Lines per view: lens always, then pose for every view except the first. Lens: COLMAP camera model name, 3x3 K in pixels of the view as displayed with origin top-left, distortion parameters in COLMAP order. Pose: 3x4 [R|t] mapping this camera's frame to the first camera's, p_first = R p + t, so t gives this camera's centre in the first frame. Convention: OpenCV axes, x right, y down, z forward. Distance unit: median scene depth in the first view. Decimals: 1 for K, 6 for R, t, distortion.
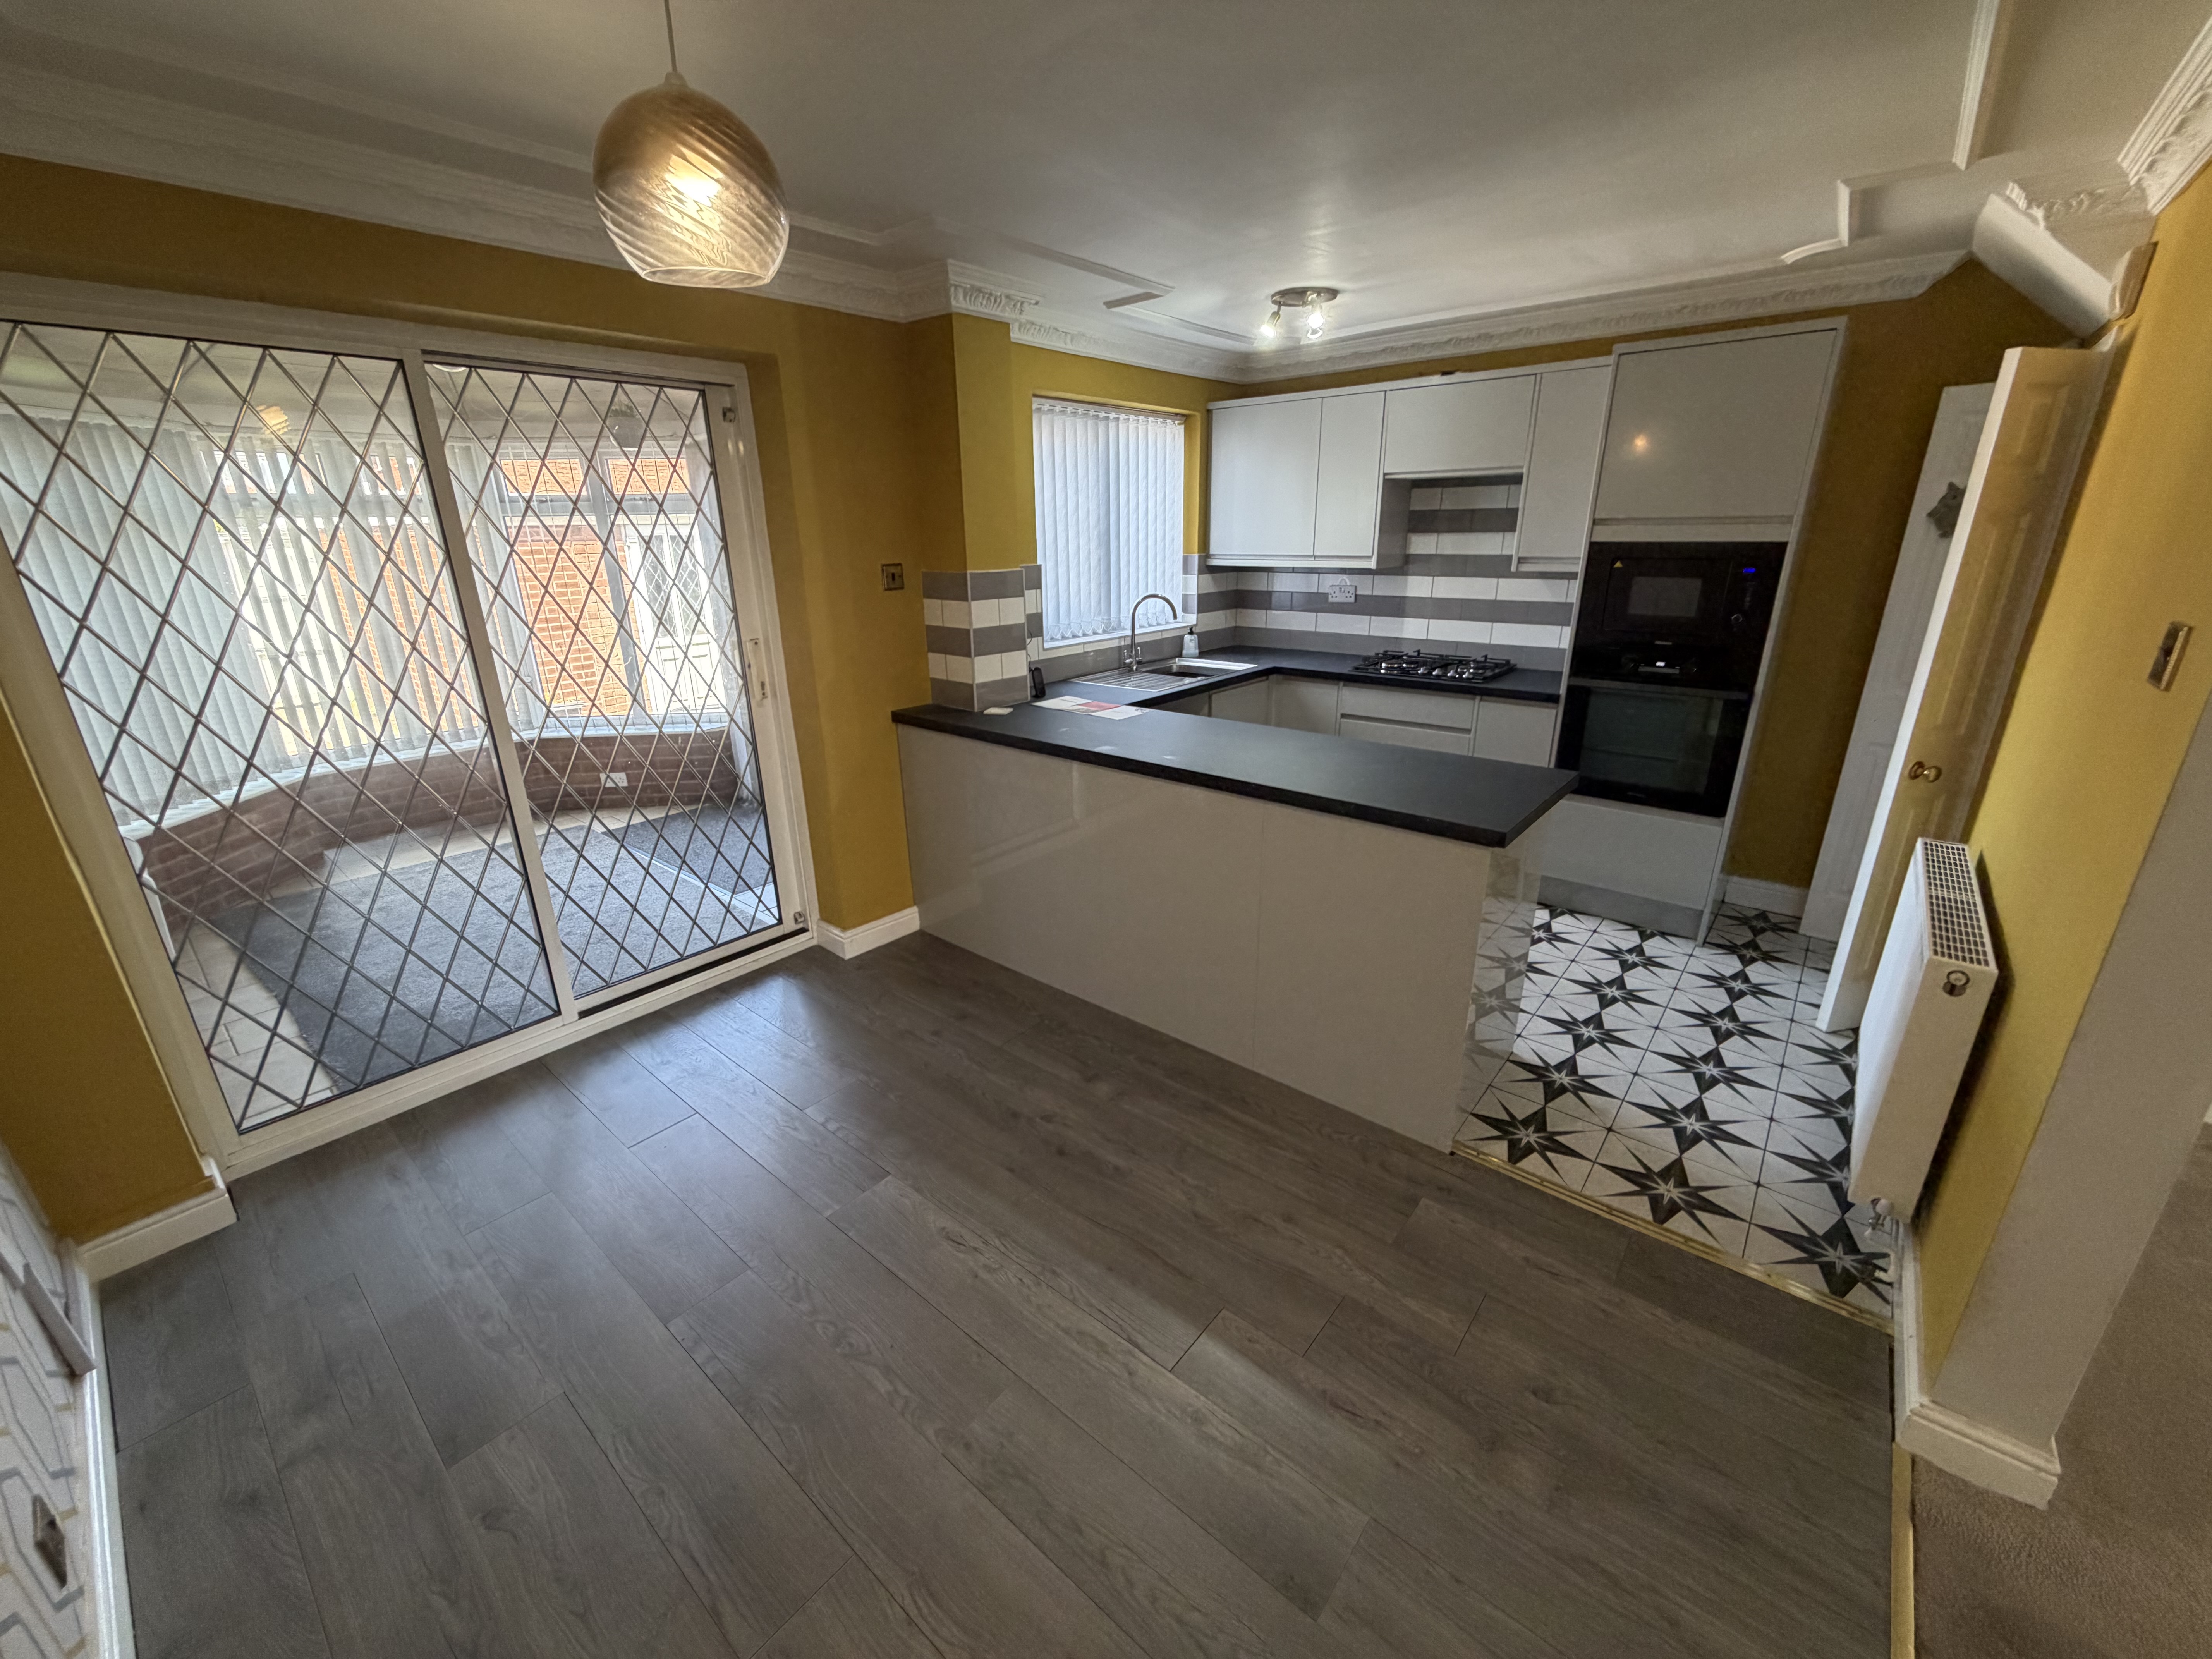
lens RADIAL K [[882.2, 0, 1106.3], [0, 882.2, 826.2], [0, 0, 1]] dist [0.015014, 0.000448]
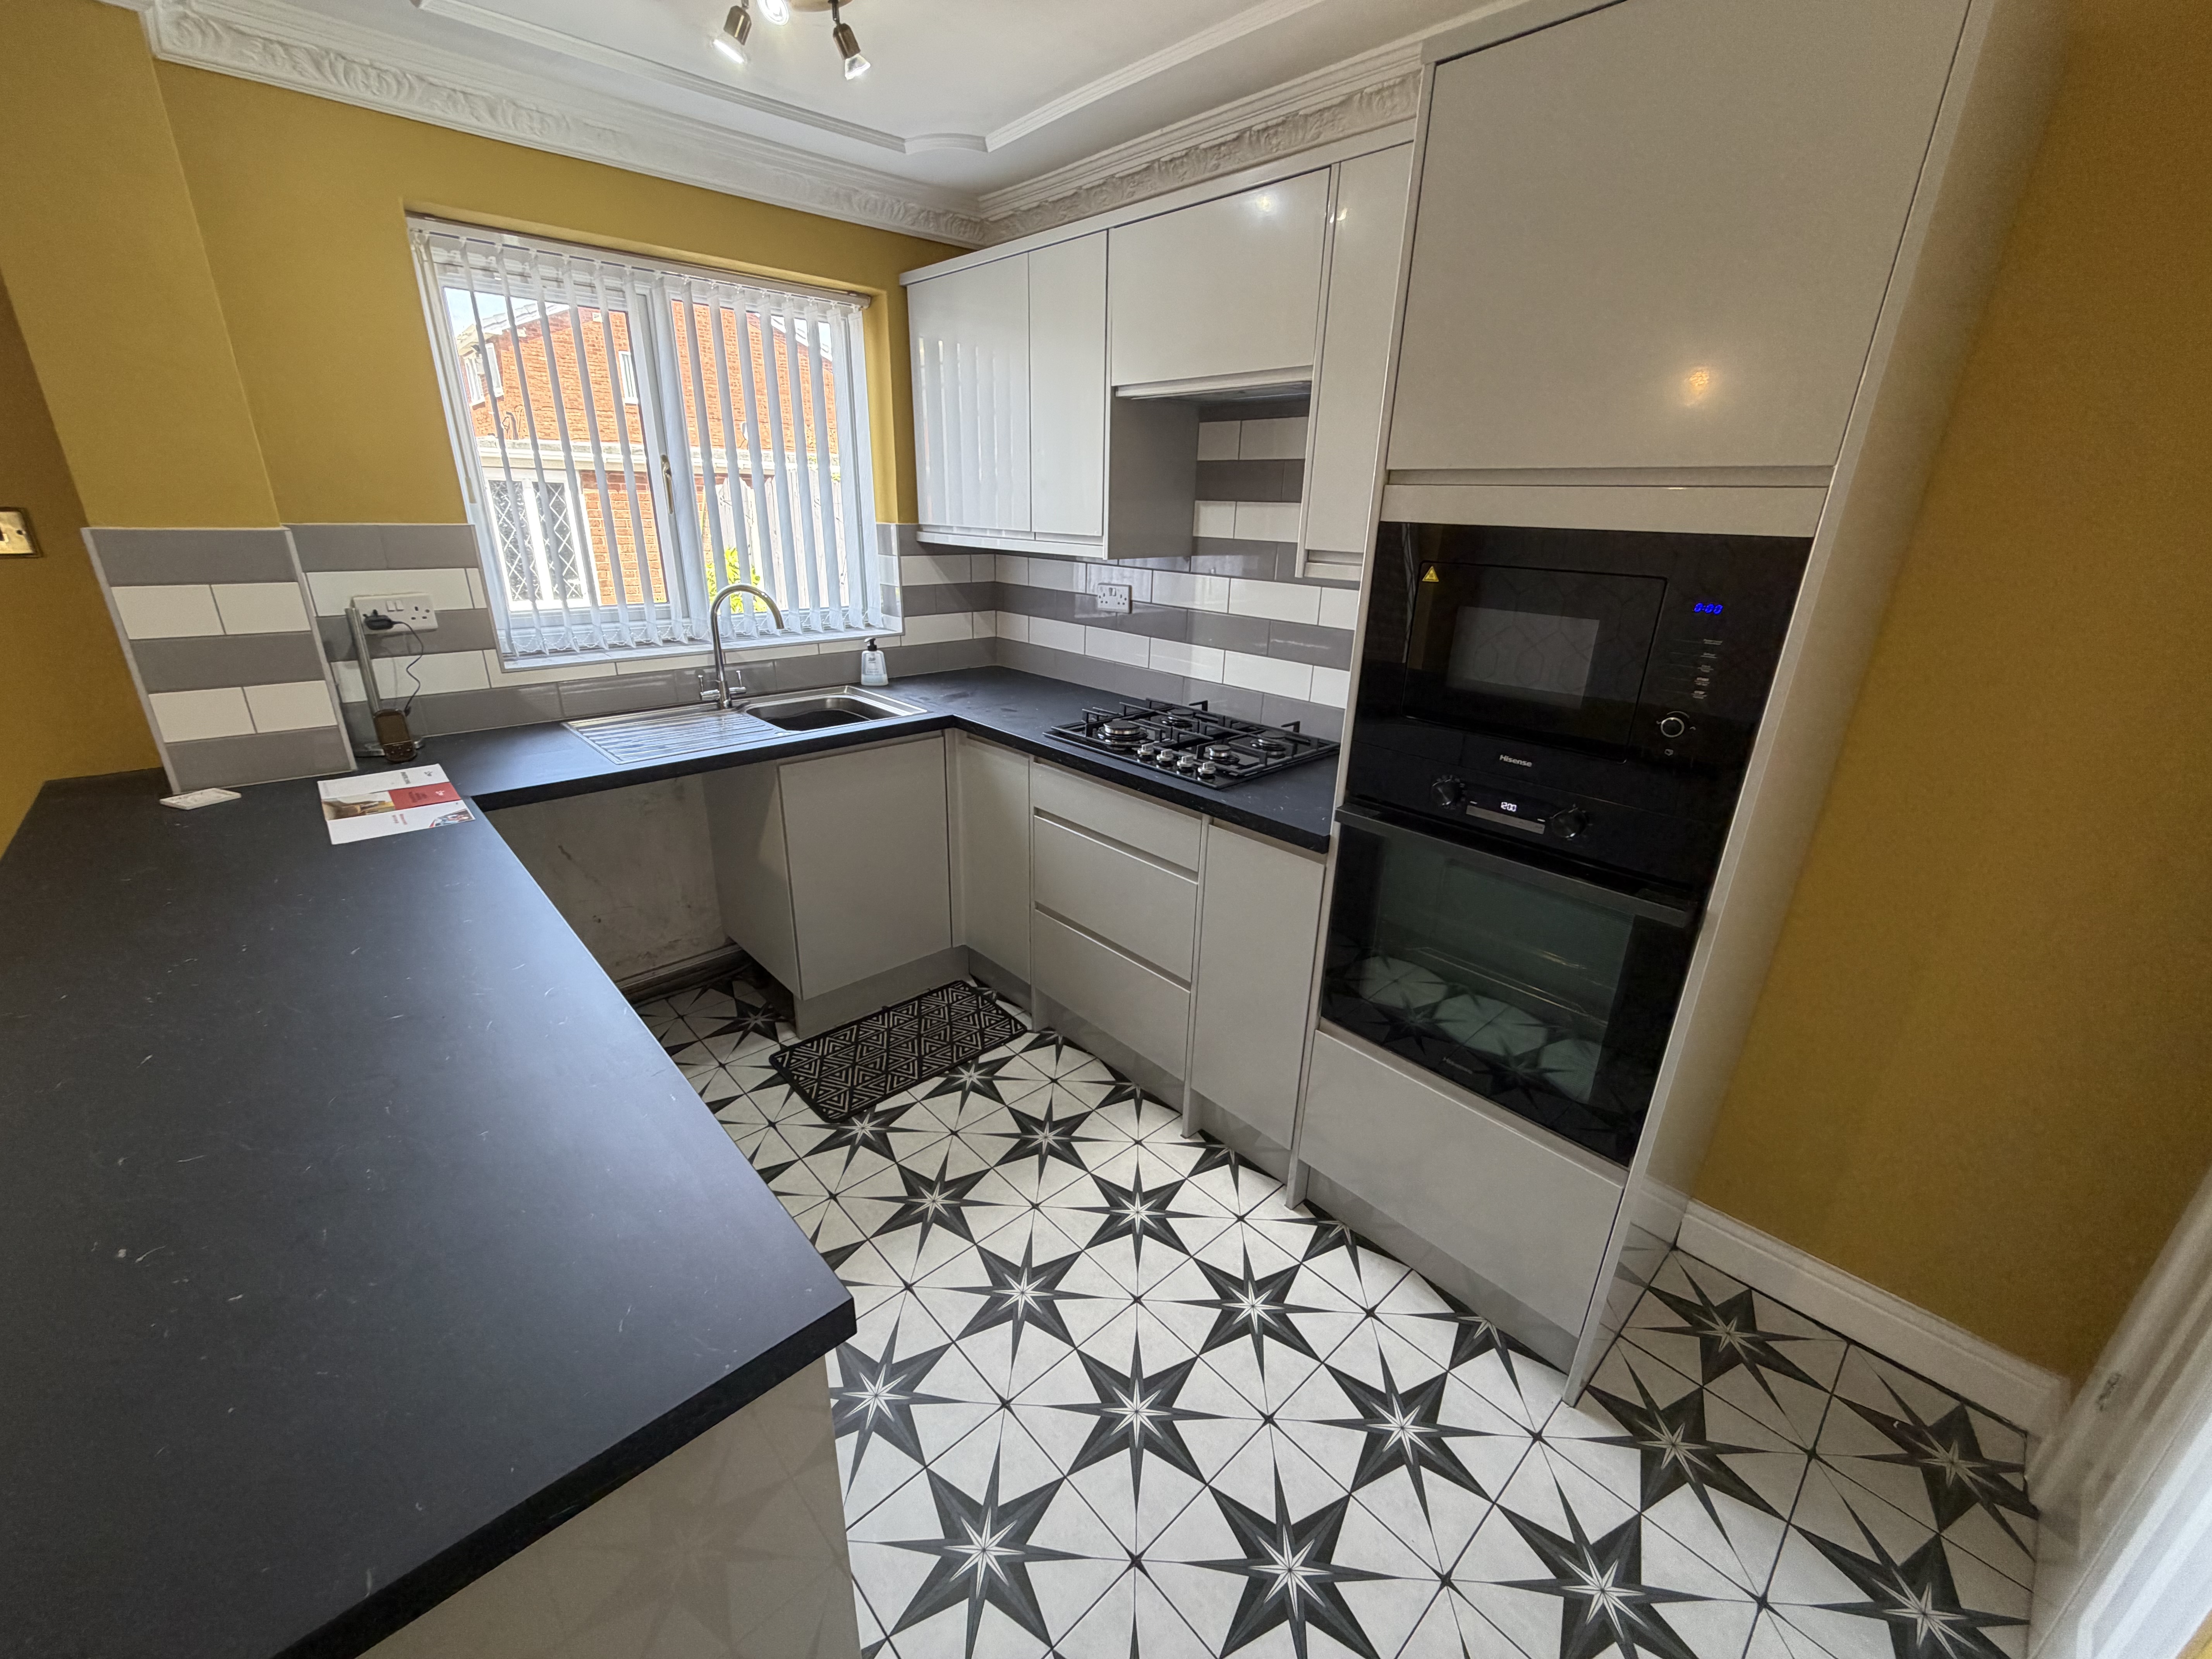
lens RADIAL K [[882.2, 0, 1097.2], [0, 882.2, 833.6], [0, 0, 1]] dist [0.015014, 0.000448]
pose [[0.990666, 0.077086, -0.112424, 0.358232], [-0.073143, 0.996567, 0.038794, -0.130094], [0.115028, -0.030208, 0.992903, 0.408030]]
